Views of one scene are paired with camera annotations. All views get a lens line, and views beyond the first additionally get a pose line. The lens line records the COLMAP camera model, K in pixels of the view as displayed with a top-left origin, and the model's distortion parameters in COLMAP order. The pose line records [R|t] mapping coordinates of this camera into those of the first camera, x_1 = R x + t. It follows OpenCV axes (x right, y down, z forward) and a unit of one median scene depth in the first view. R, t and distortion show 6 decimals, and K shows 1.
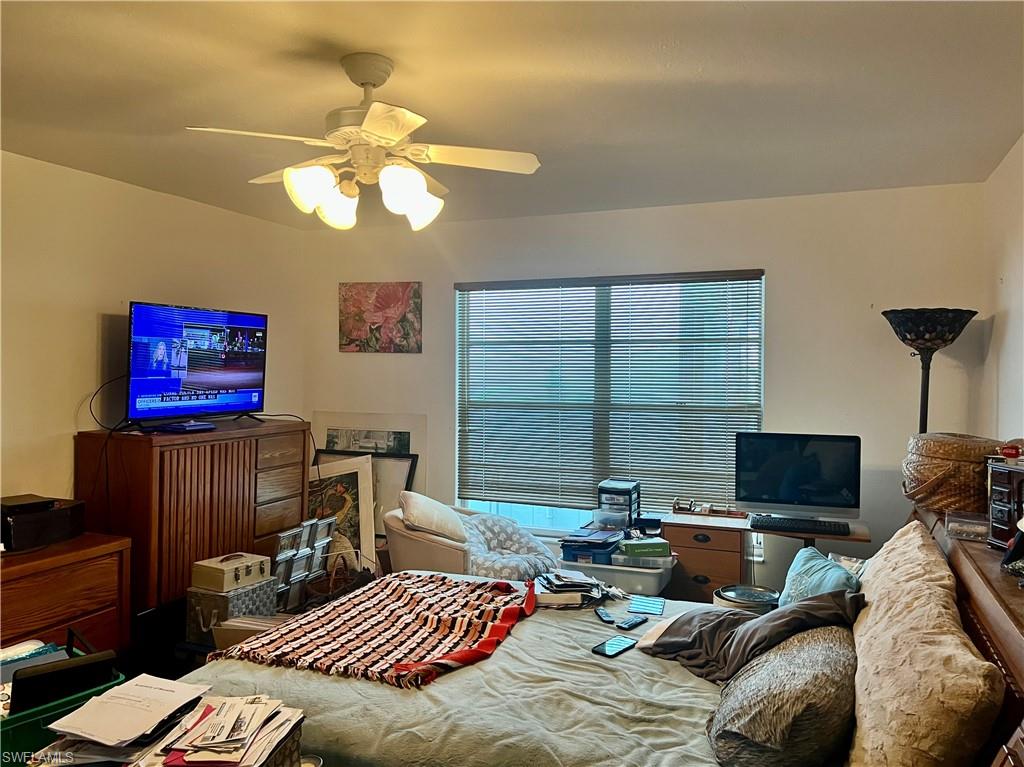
lens RADIAL K [[807.9, 0, 516.3], [0, 807.9, 377.0], [0, 0, 1]] dist [0.060660, -0.059739]
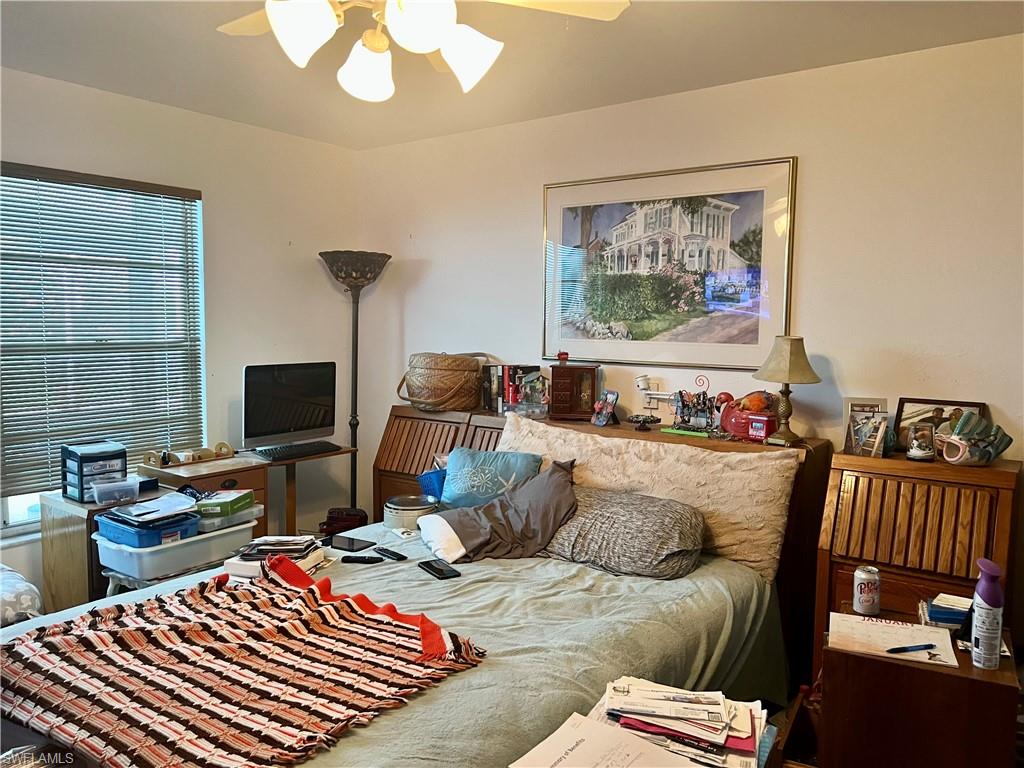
lens RADIAL K [[781.0, 0, 525.0], [0, 781.0, 382.6], [0, 0, 1]] dist [0.105112, -0.103707]
pose [[0.242133, -0.083800, 0.966618, -0.511404], [0.008144, 0.996404, 0.084342, 0.010739], [-0.970209, -0.012550, 0.241944, 0.429547]]
